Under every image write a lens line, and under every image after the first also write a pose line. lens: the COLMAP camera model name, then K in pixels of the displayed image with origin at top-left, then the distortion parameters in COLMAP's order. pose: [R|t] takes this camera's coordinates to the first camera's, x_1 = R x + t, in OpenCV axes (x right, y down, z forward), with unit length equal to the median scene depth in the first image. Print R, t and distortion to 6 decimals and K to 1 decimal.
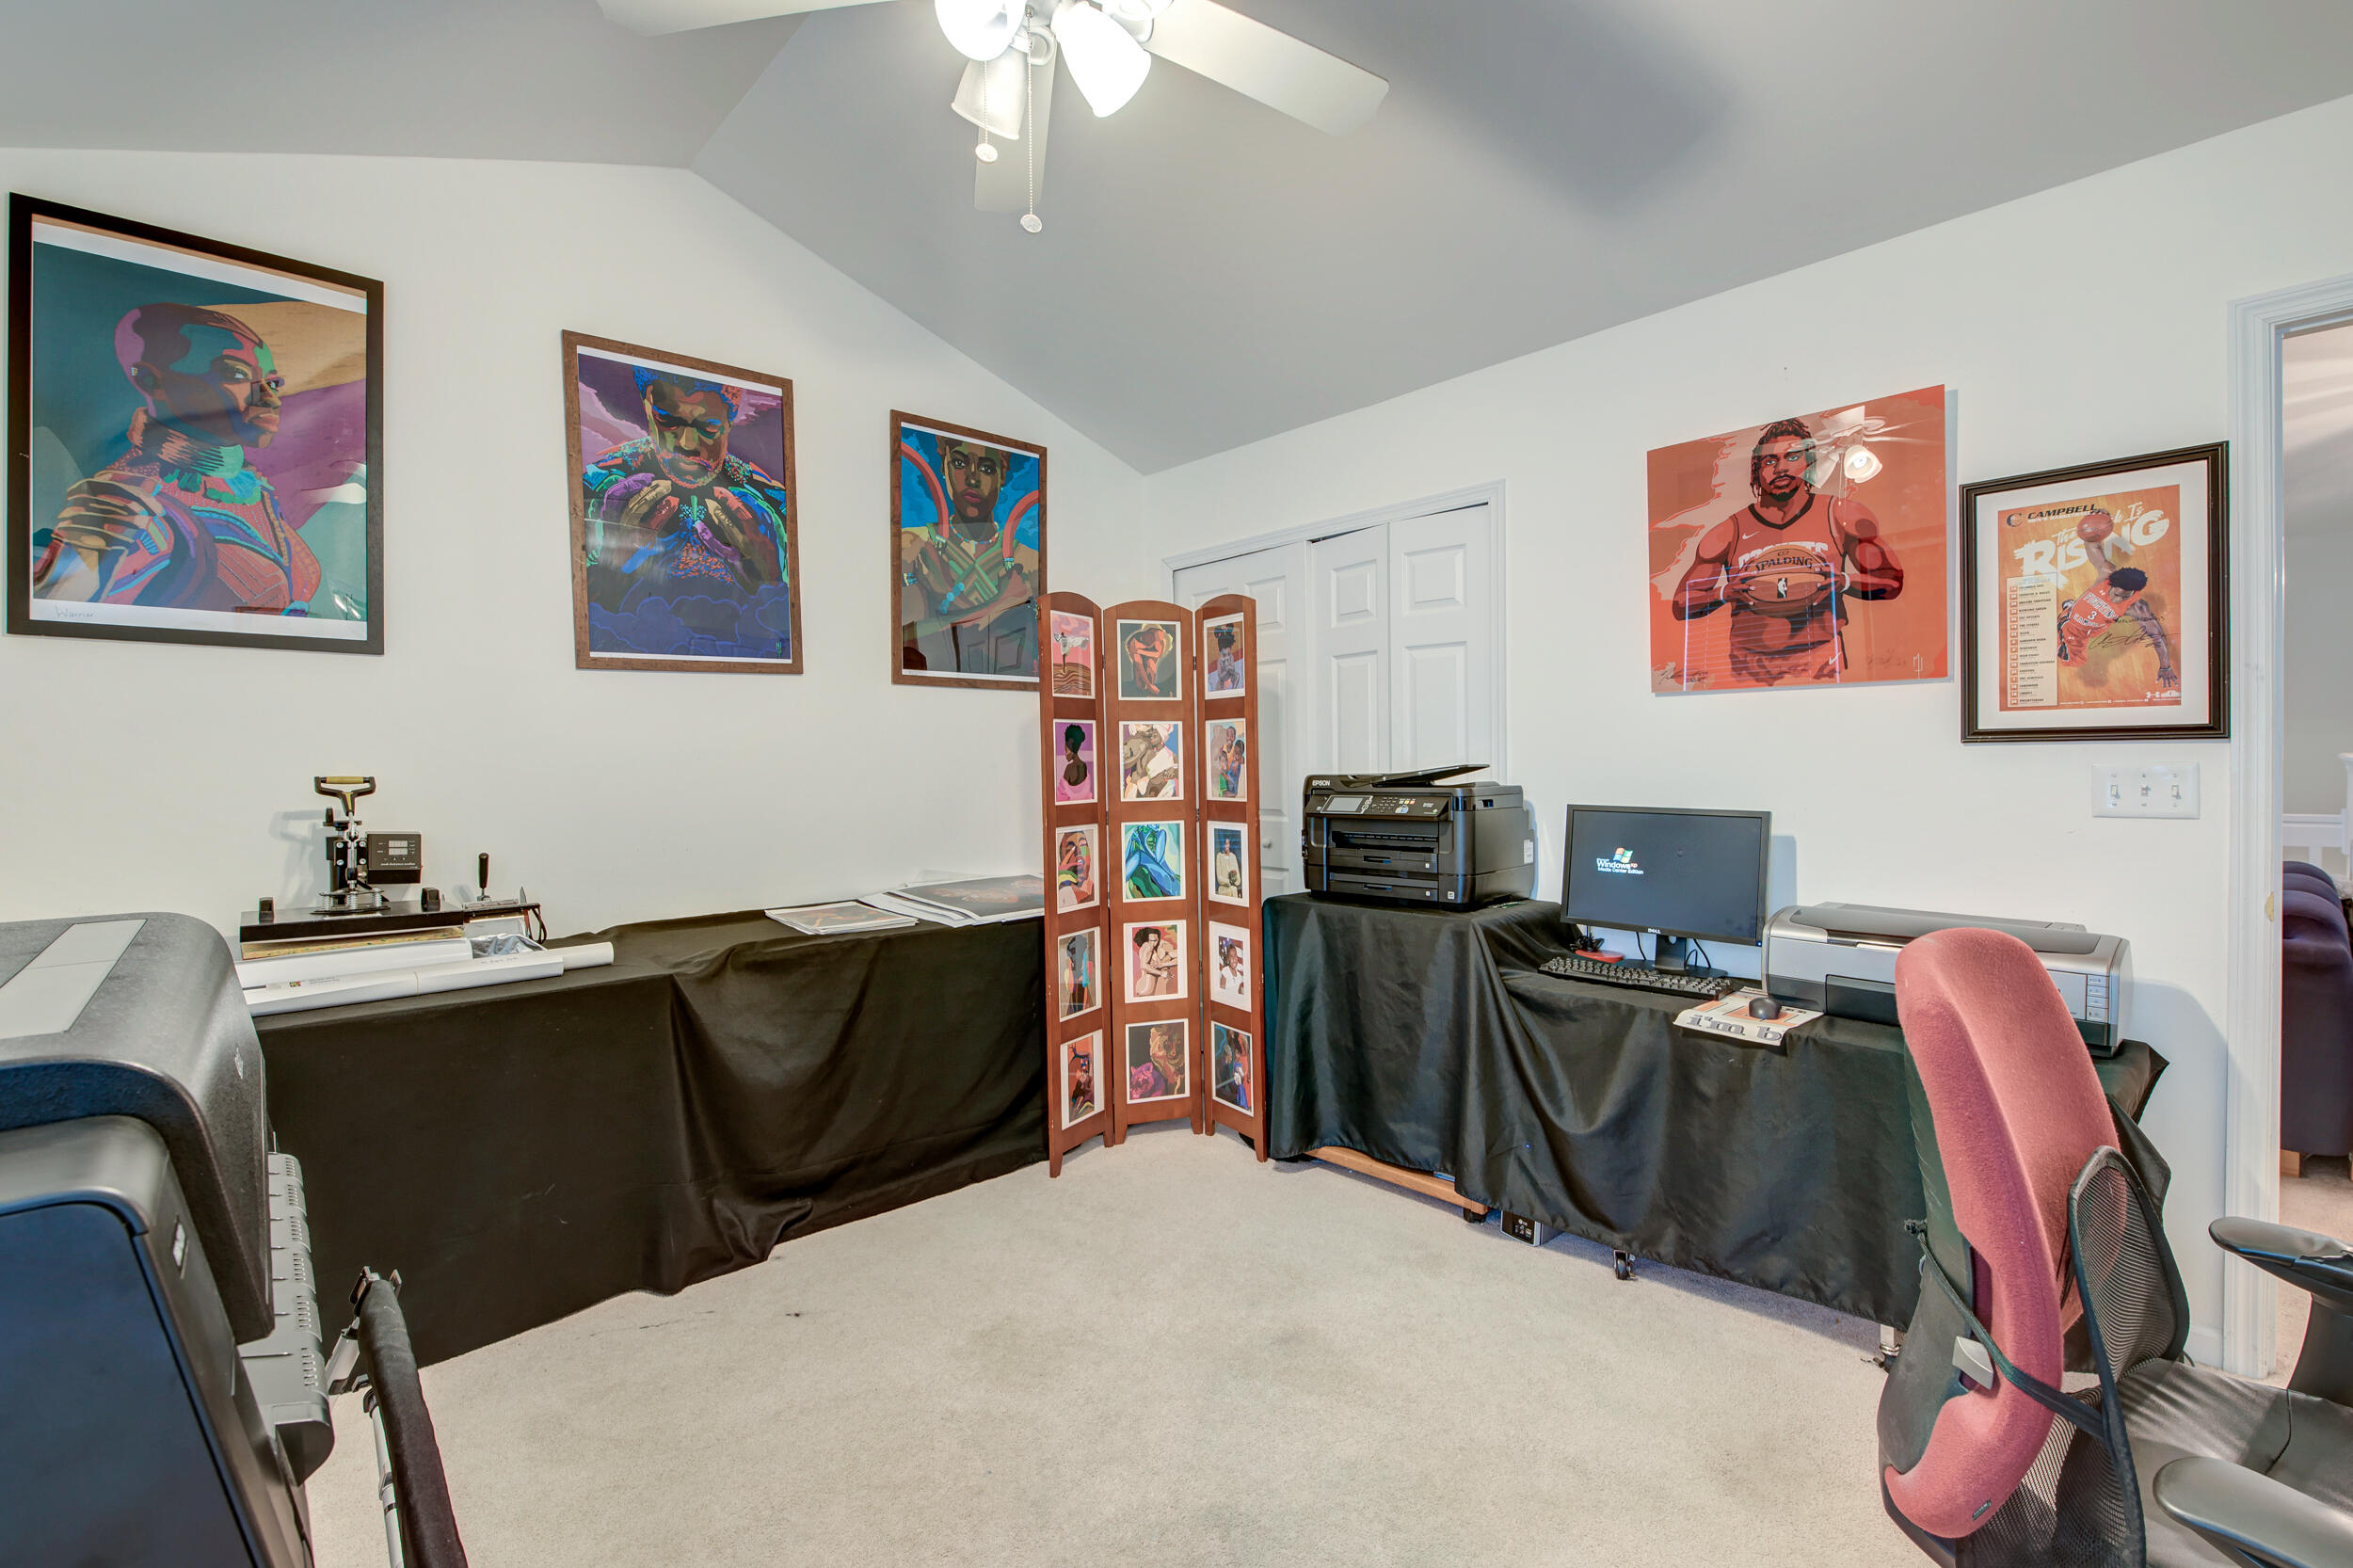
lens RADIAL K [[1002.8, 0, 1176.5], [0, 1002.8, 784.0], [0, 0, 1]] dist [0.000408, -0.015868]
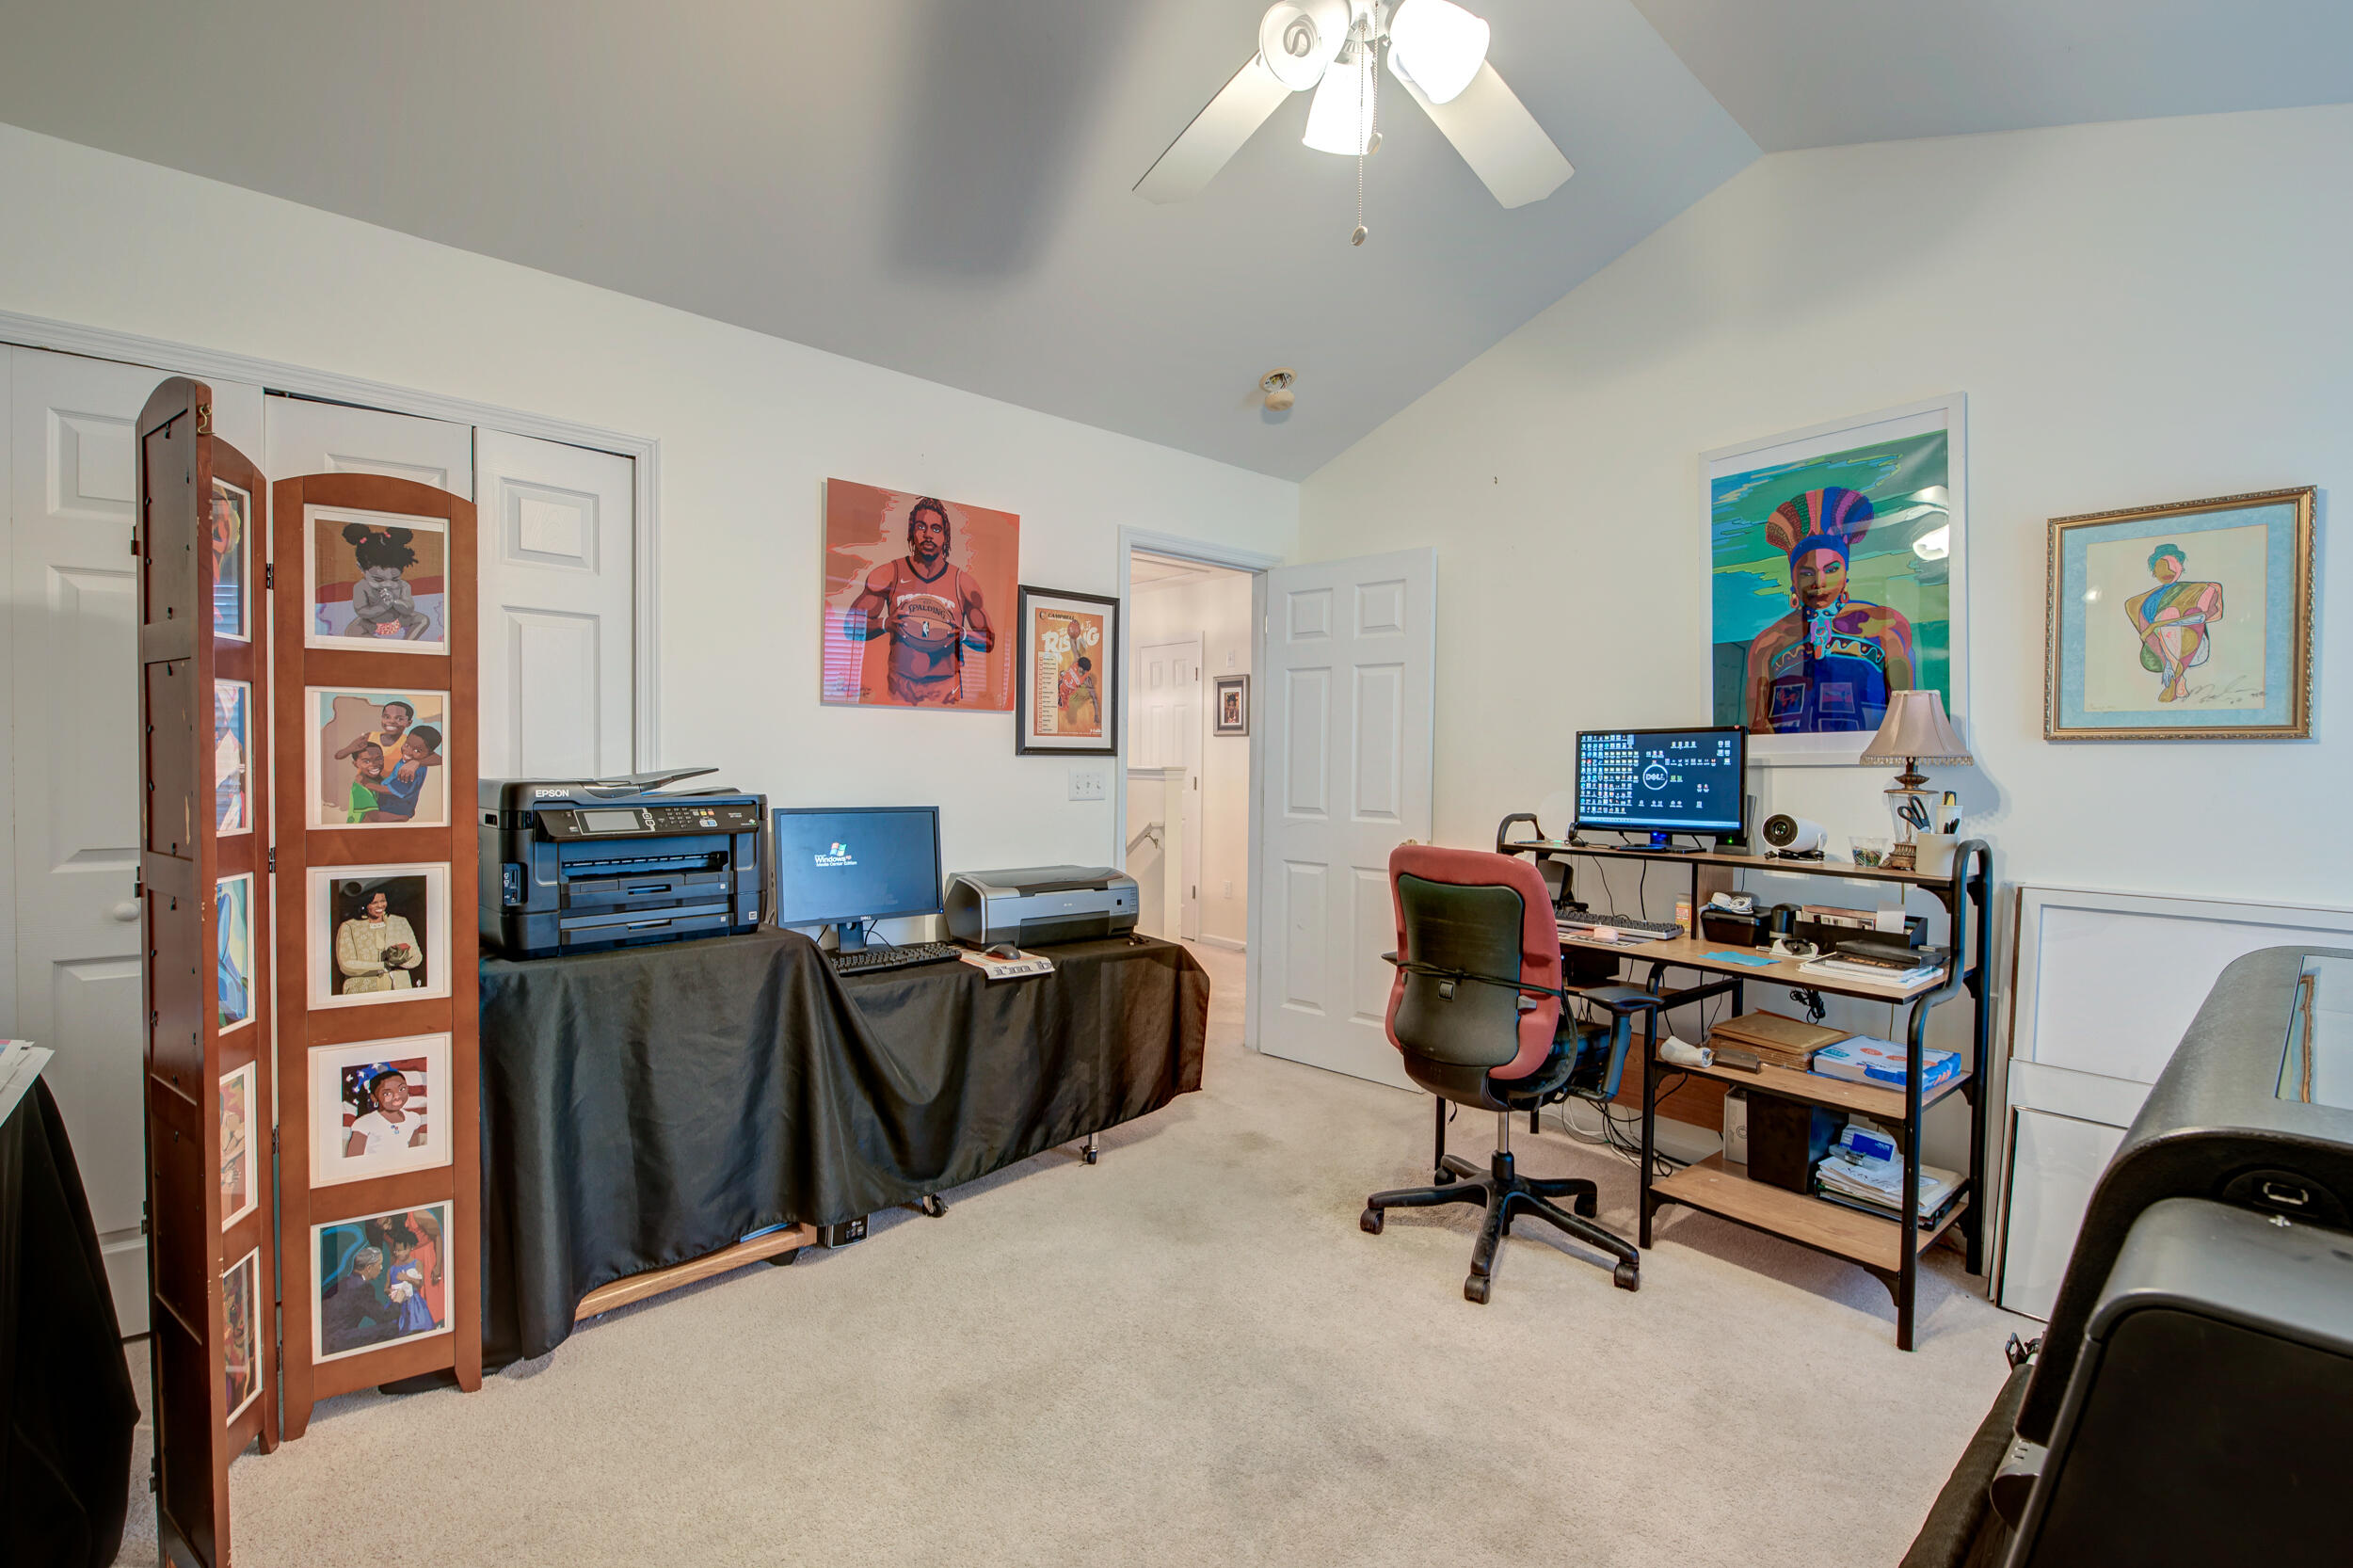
lens RADIAL K [[1002.8, 0, 1176.5], [0, 1002.8, 784.0], [0, 0, 1]] dist [0.000408, -0.015868]
pose [[0.016397, -0.013332, 0.999777, -0.641512], [0.013801, 0.999819, 0.013106, -0.012539], [-0.999770, 0.013583, 0.016578, 0.647232]]
